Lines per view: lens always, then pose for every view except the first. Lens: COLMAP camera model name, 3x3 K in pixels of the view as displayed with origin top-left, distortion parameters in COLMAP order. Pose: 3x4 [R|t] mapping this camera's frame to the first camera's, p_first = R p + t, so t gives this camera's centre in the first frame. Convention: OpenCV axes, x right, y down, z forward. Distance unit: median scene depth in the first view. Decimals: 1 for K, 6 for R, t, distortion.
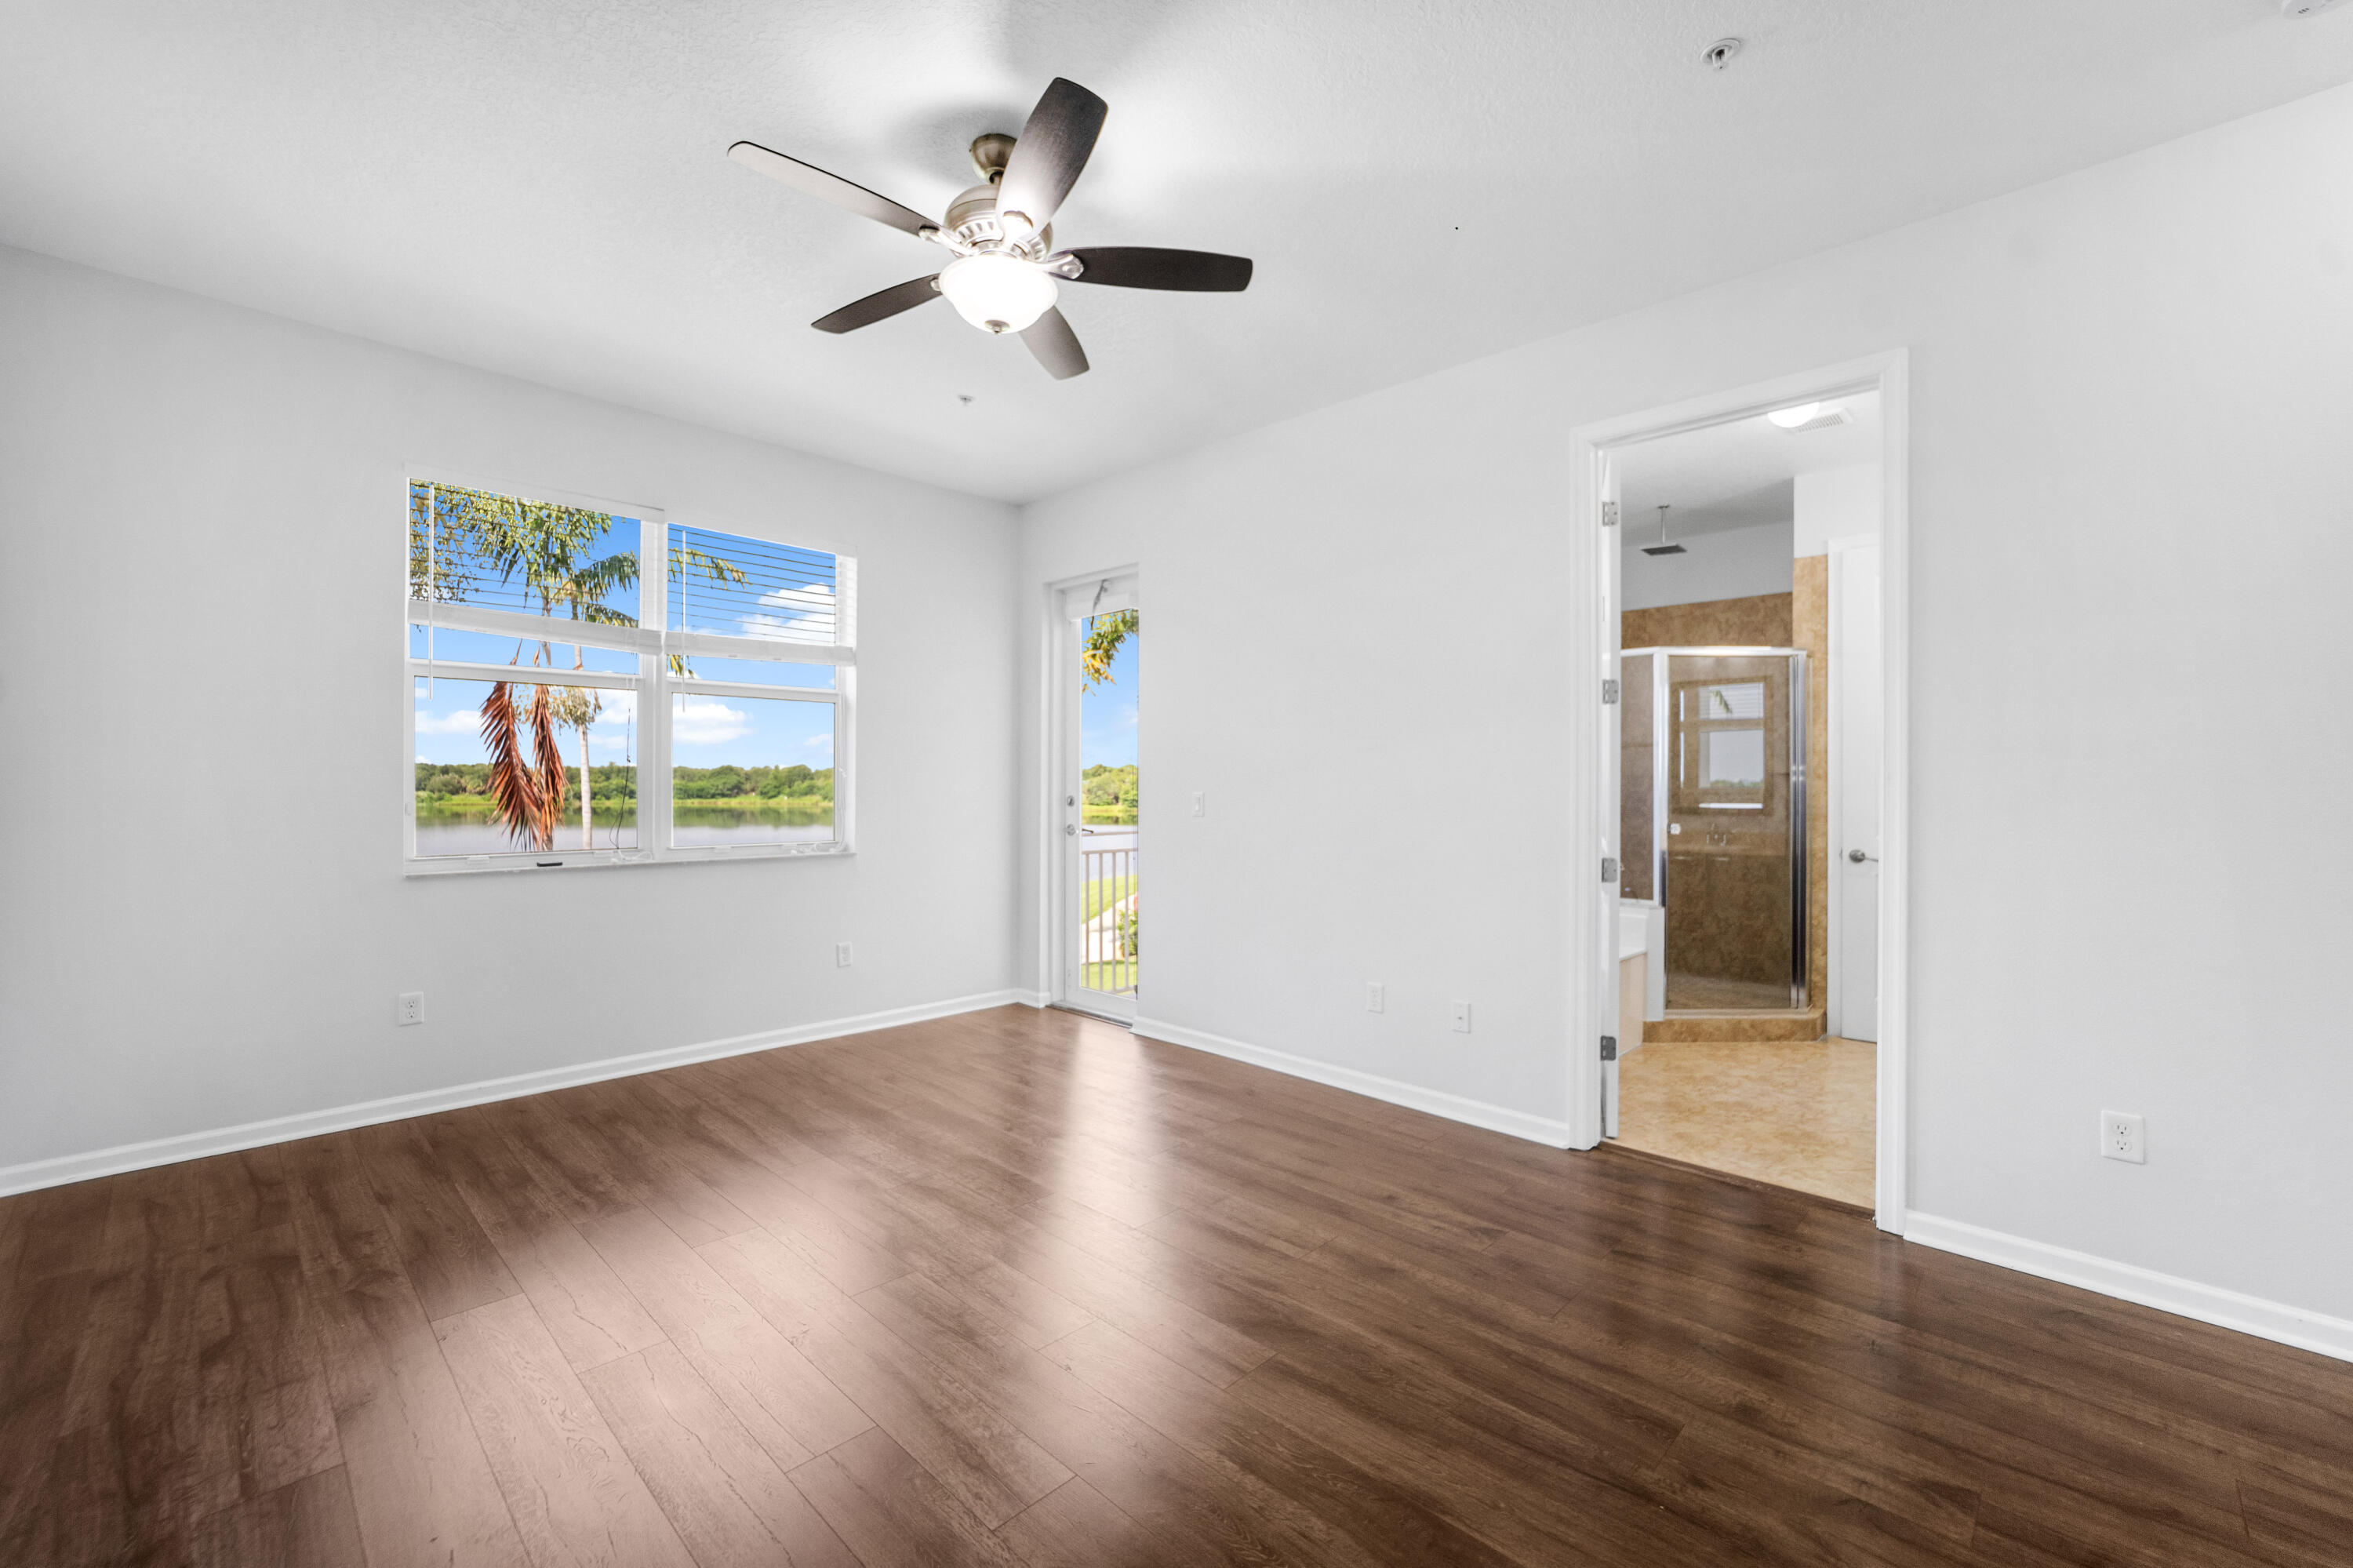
lens RADIAL K [[946.1, 0, 1173.6], [0, 946.1, 785.8], [0, 0, 1]] dist [-0.014288, 0.003560]
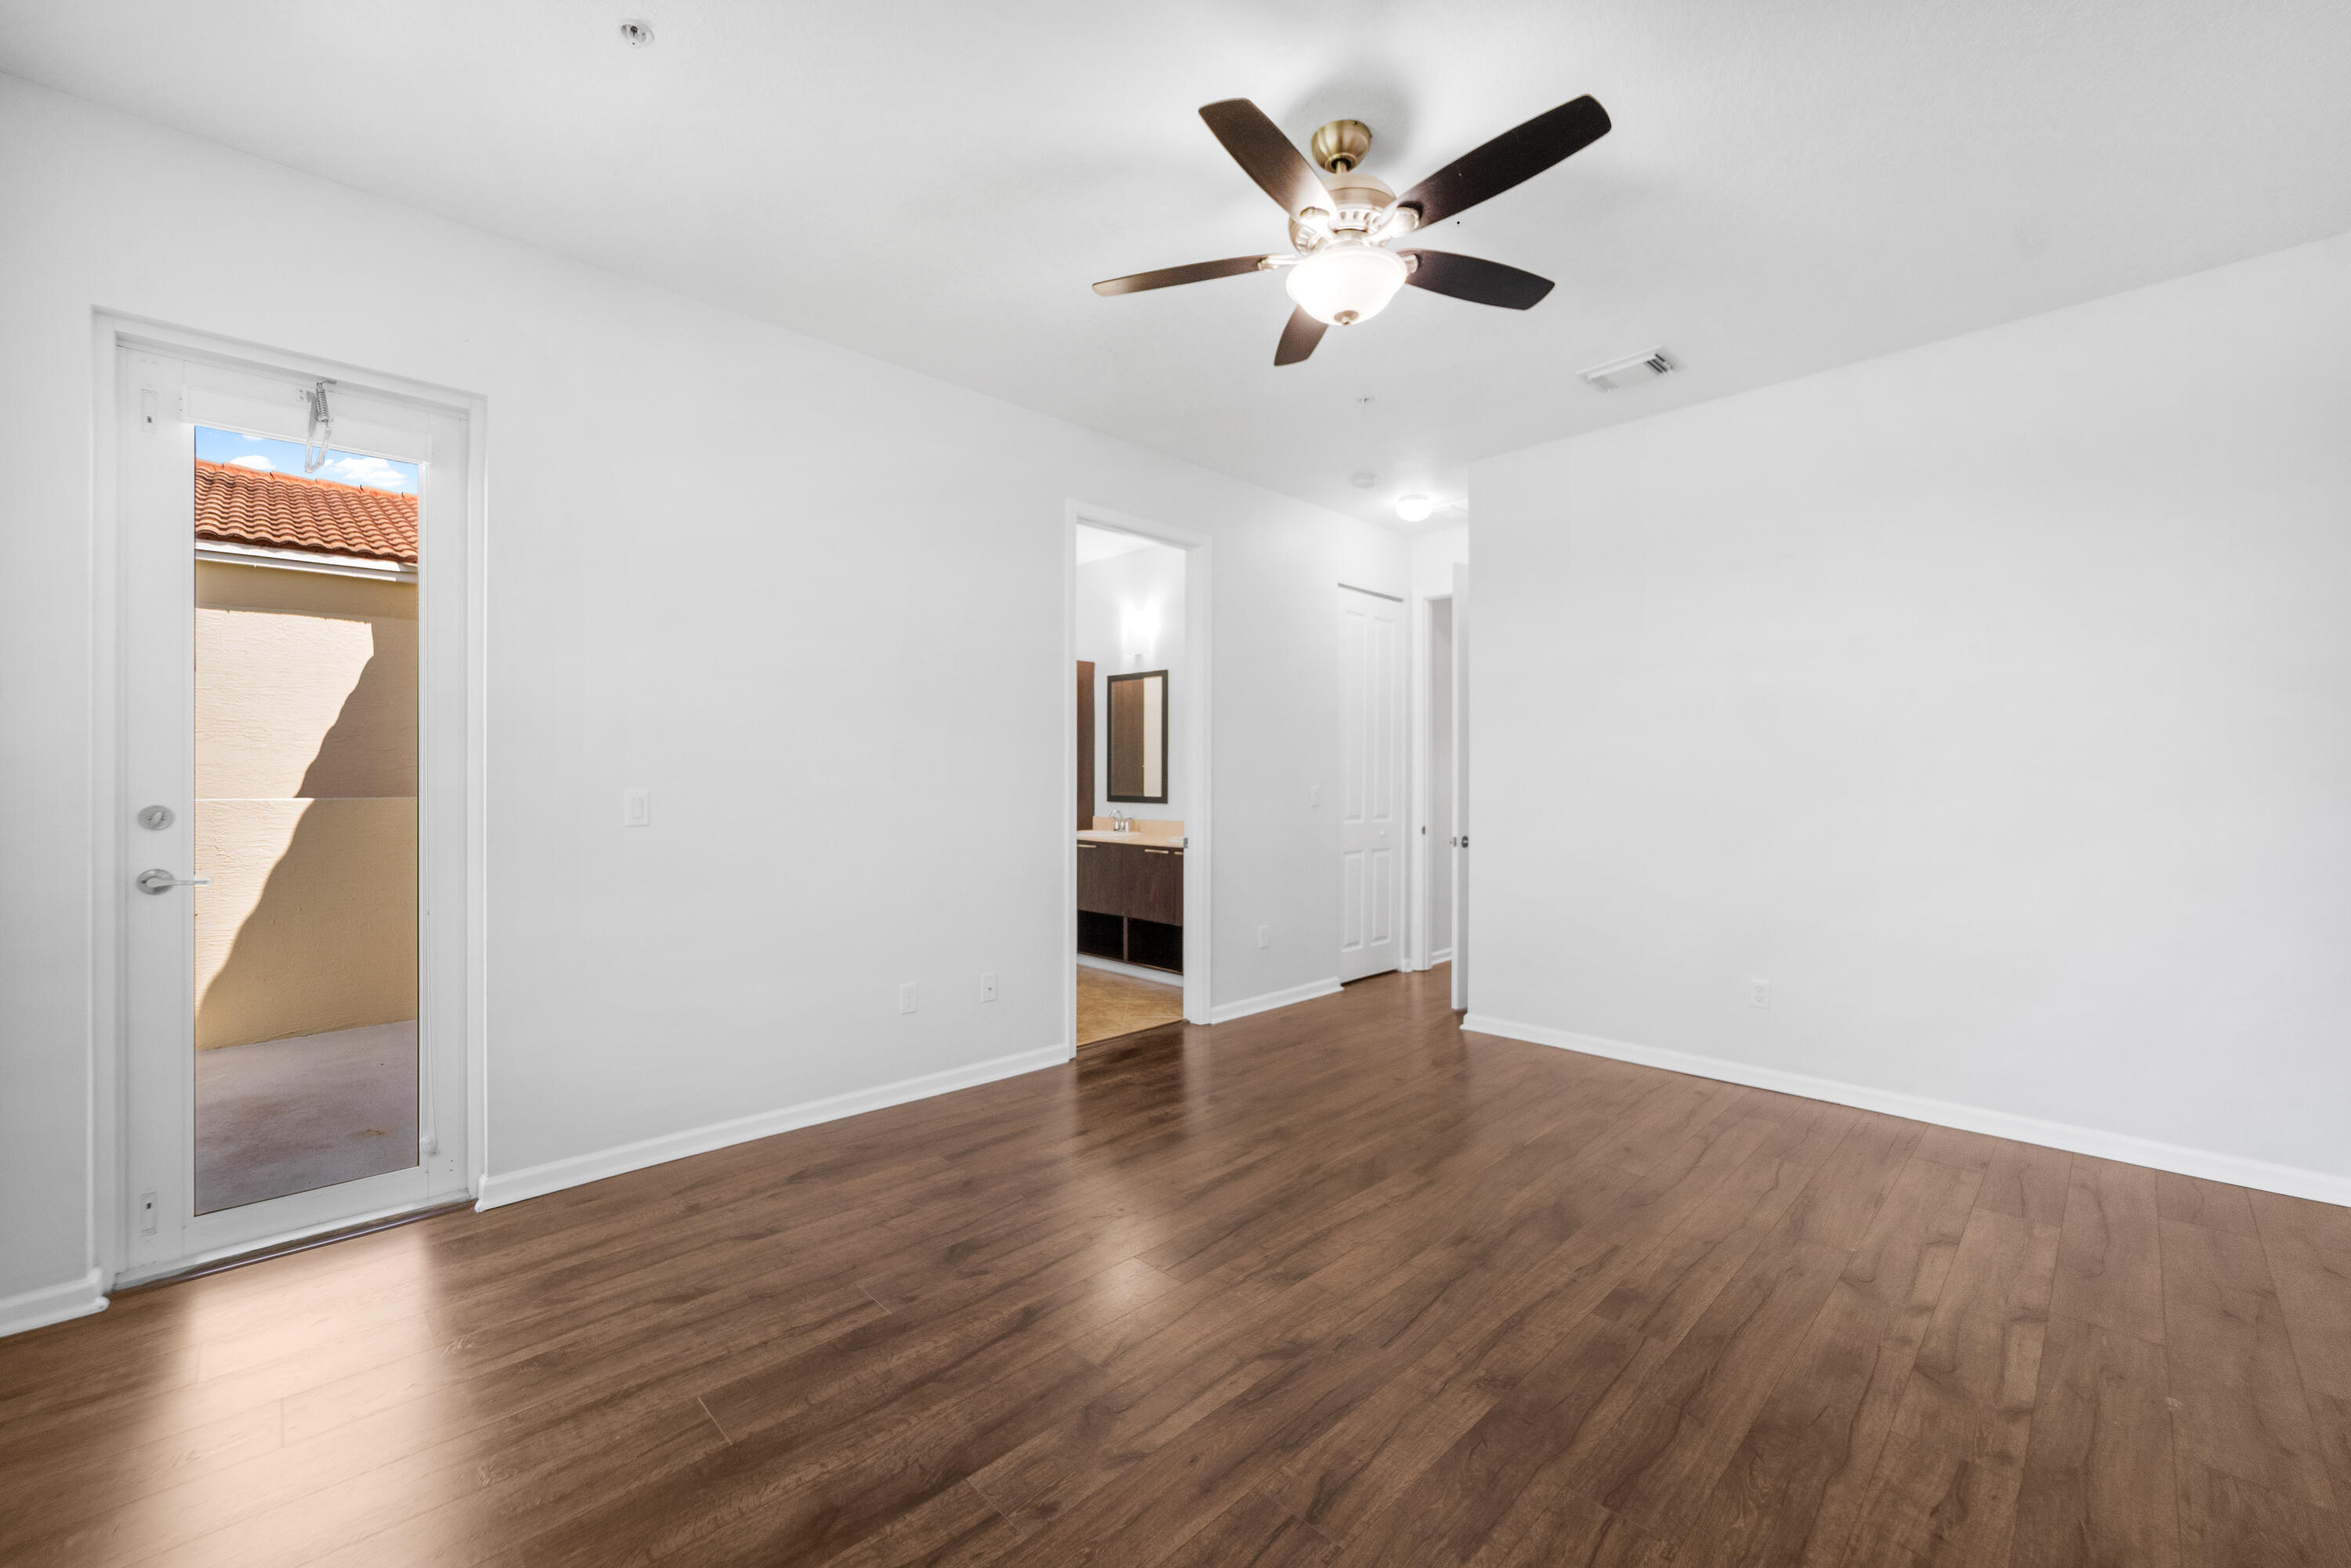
lens RADIAL K [[922.7, 0, 1166.6], [0, 922.7, 769.2], [0, 0, 1]] dist [-0.013923, 0.006217]
pose [[0.052647, -0.000847, 0.998613, -1.111735], [-0.006215, 0.999980, 0.001176, -0.022143], [-0.998594, -0.006269, 0.052641, 1.066528]]
